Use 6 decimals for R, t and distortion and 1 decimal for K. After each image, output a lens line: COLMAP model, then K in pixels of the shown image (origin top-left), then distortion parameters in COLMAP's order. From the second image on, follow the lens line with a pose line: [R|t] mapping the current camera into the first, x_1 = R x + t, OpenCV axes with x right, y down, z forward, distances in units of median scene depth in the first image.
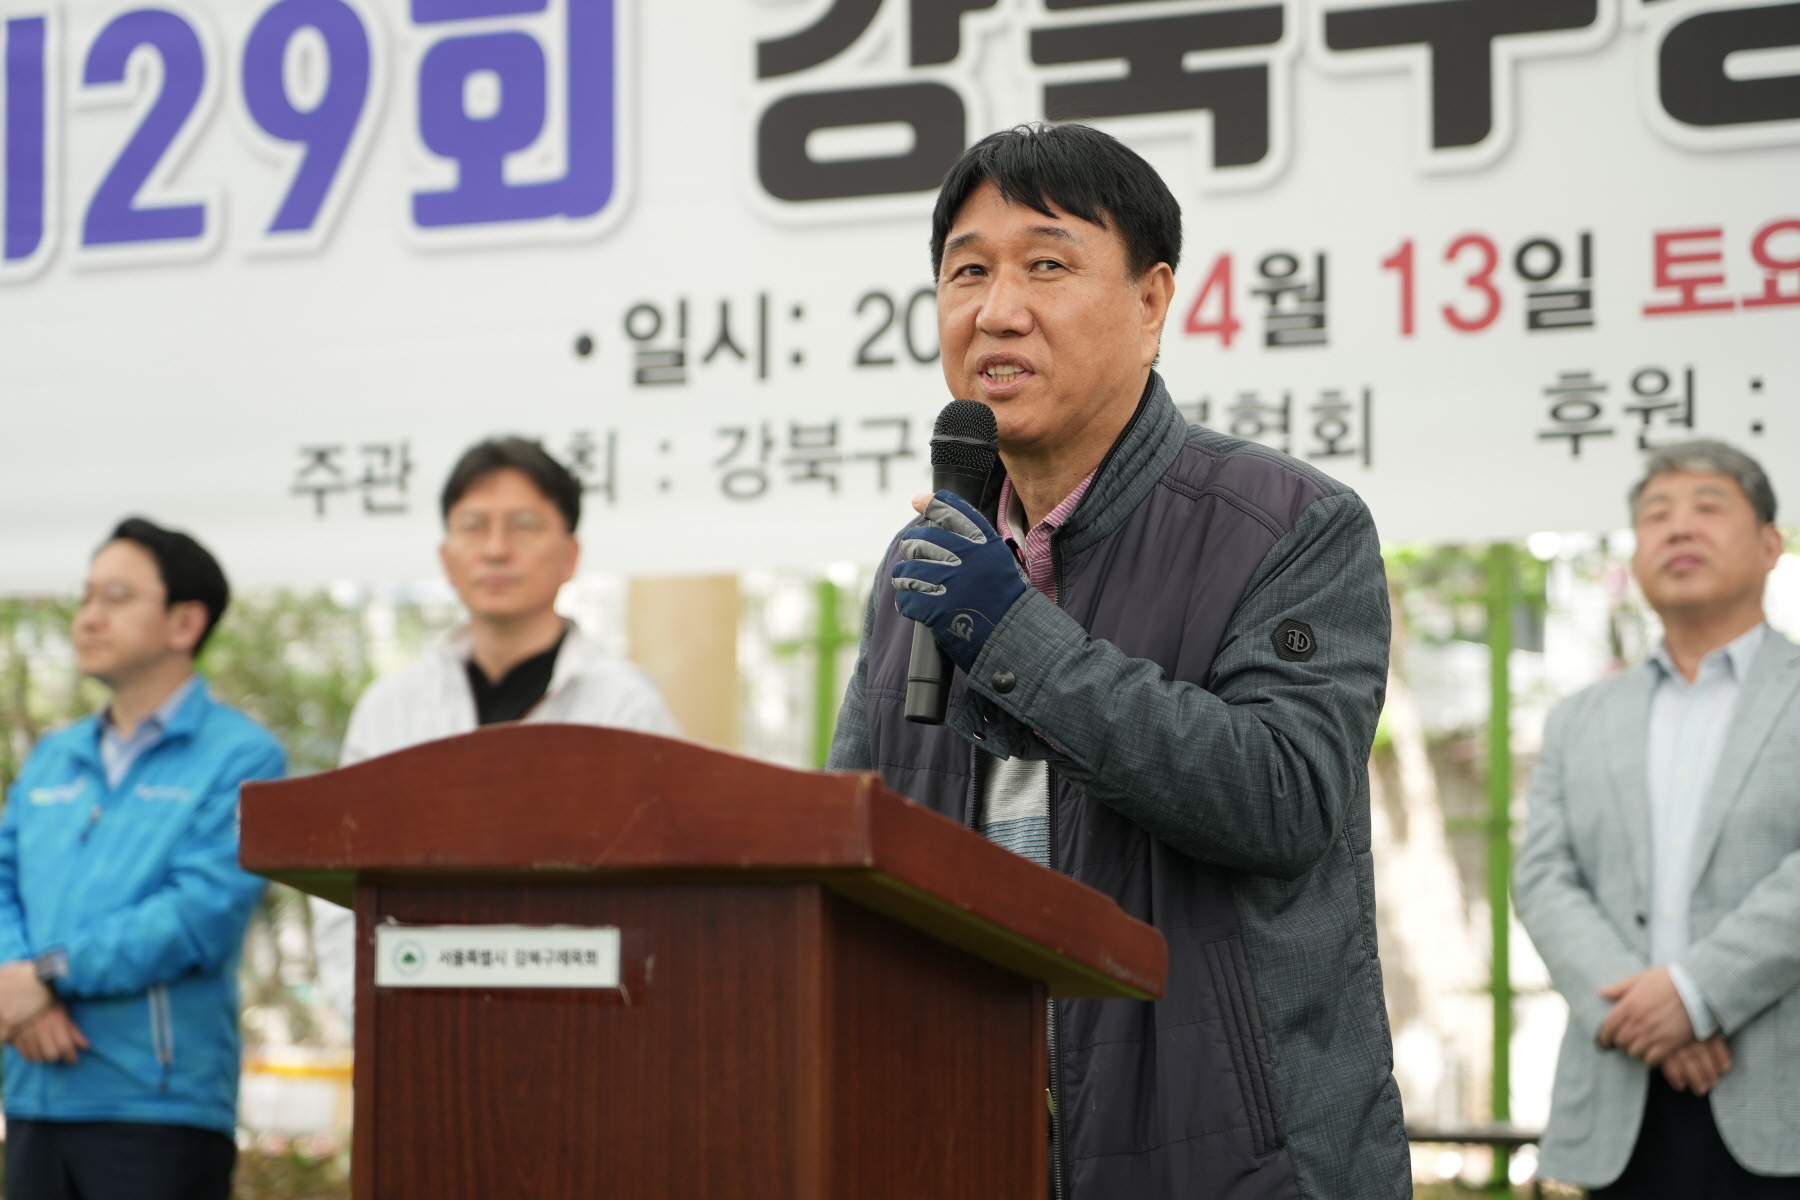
lens RADIAL K [[5331.1, 0, 908.5], [0, 5331.1, 659.1], [0, 0, 1]] dist [0.040059, -0.619140]
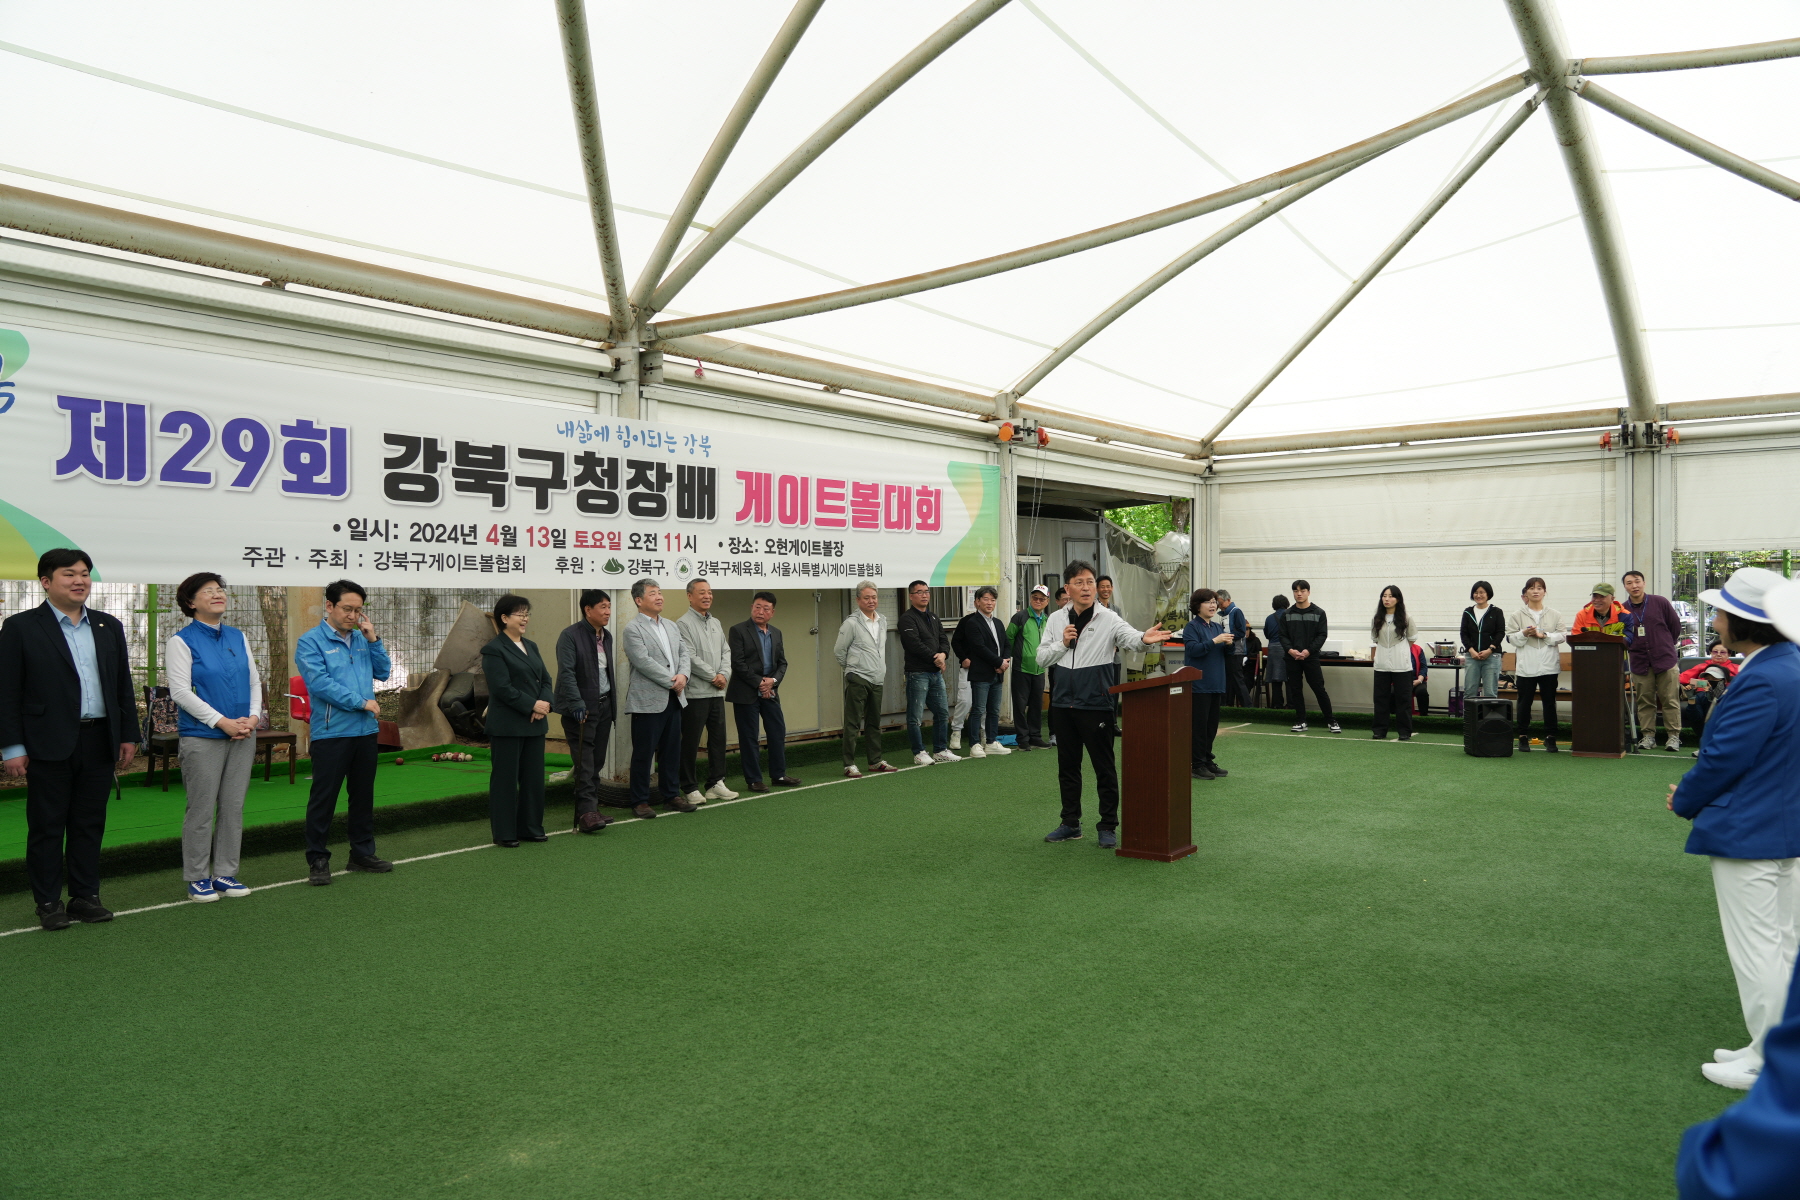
lens RADIAL K [[1289.5, 0, 896.4], [0, 1289.5, 604.7], [0, 0, 1]] dist [-0.005079, 0.005223]
pose [[0.127655, -0.008552, 0.991782, -1.041651], [-0.058115, 0.998180, 0.016087, -0.045715], [-0.990114, -0.059691, 0.126926, 0.517174]]
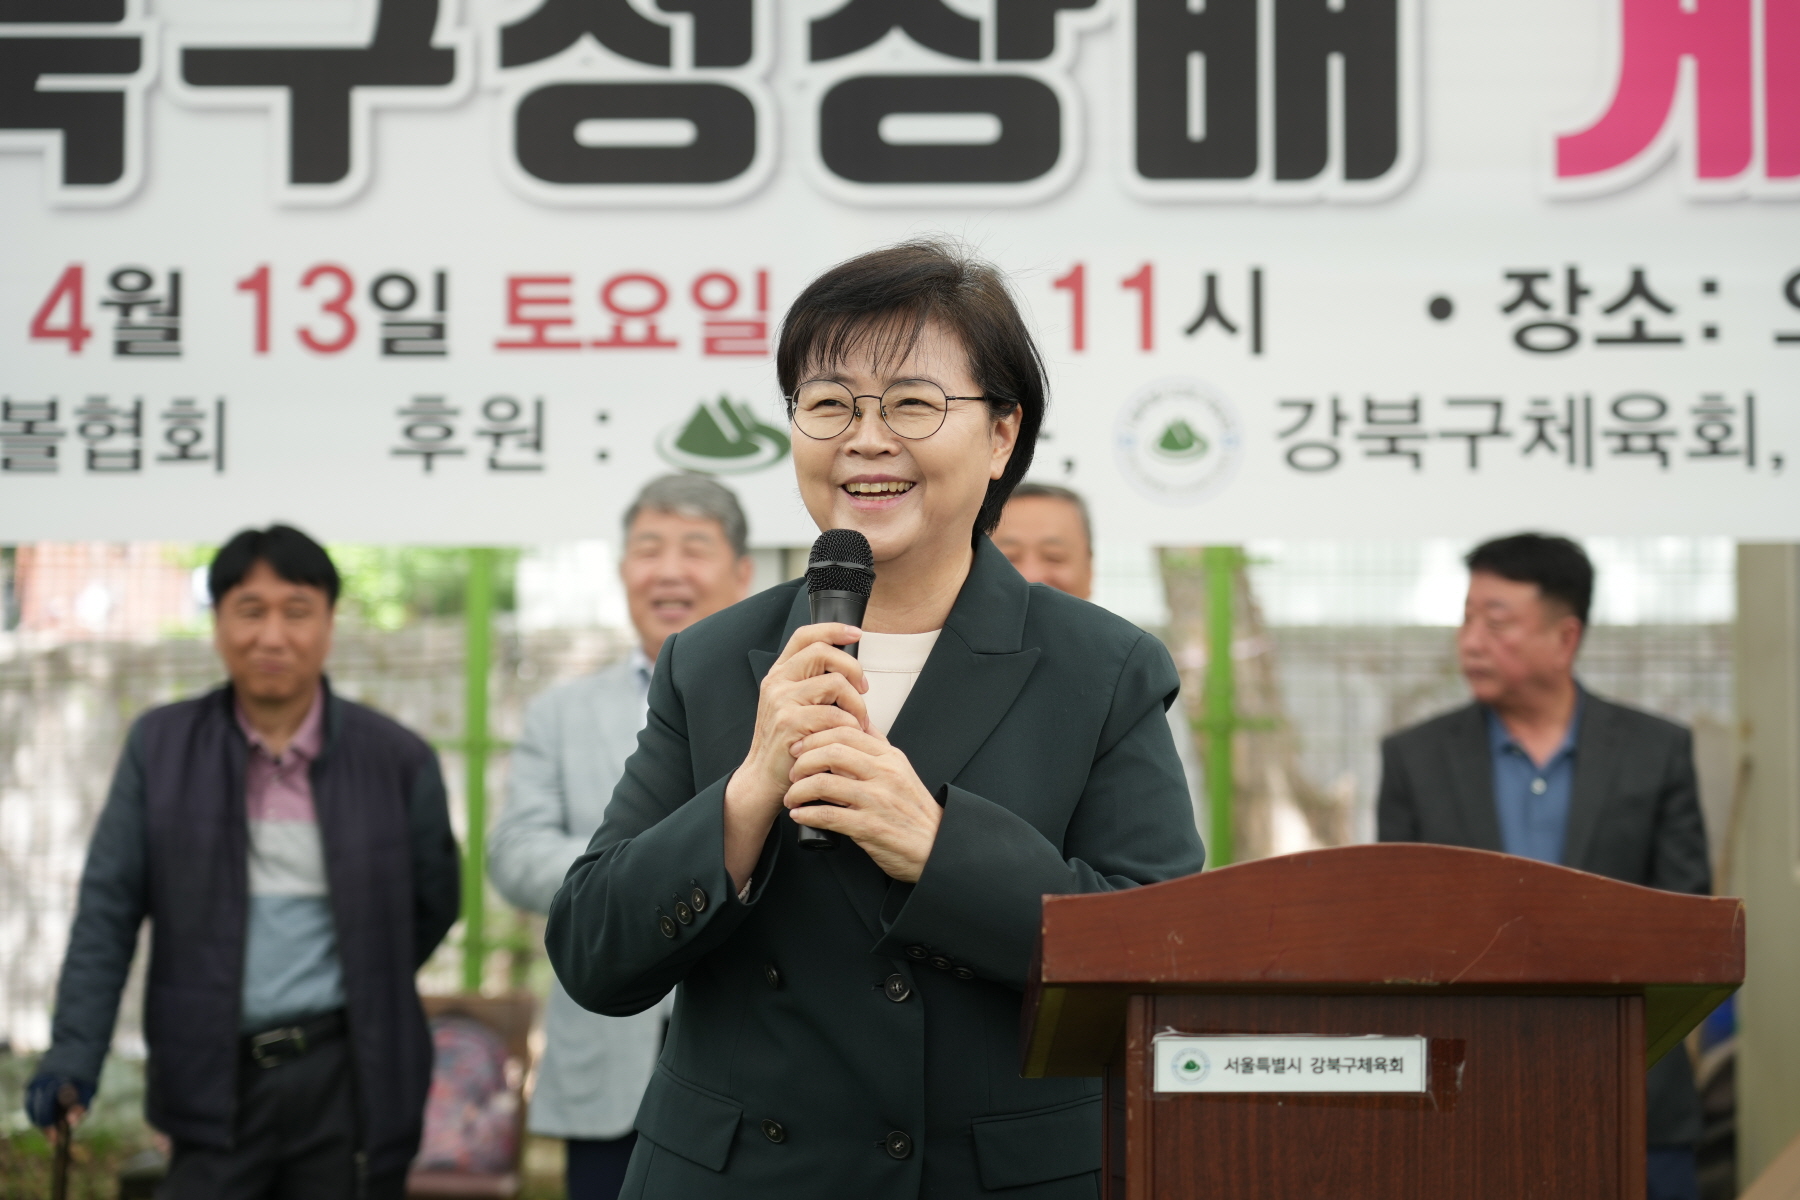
lens RADIAL K [[4661.5, 0, 943.0], [0, 4661.5, 601.3], [0, 0, 1]] dist [0.033748, -0.025754]
pose [[0.872722, 0.025809, 0.487535, -0.249201], [-0.029418, 0.999567, -0.000255, -0.013909], [-0.487331, -0.014119, 0.873103, 0.100569]]
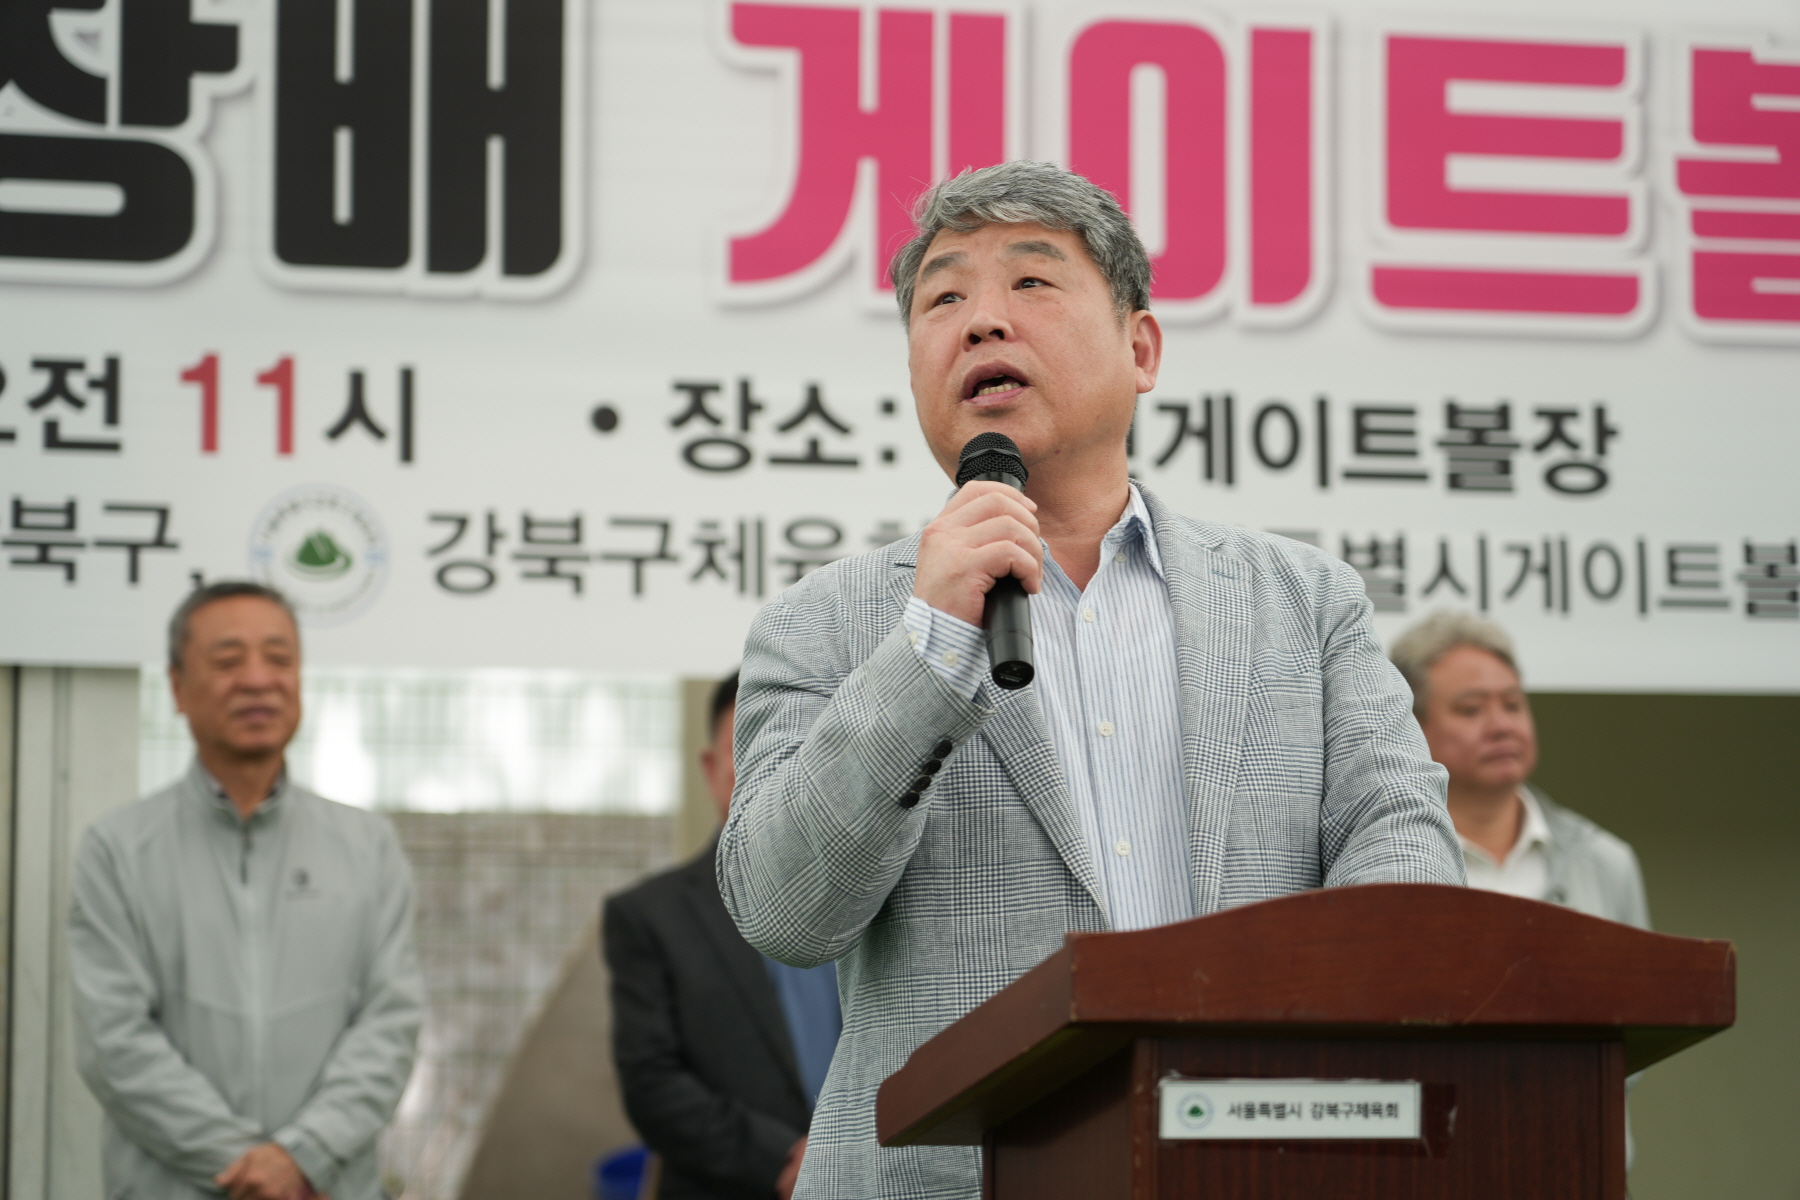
lens RADIAL K [[5331.1, 0, 908.5], [0, 5331.1, 659.1], [0, 0, 1]] dist [0.040059, -0.619140]
pose [[0.698521, 0.060222, 0.713051, -0.366339], [-0.043915, 0.998182, -0.041283, 0.006481], [-0.714241, -0.002477, 0.699896, 0.144623]]
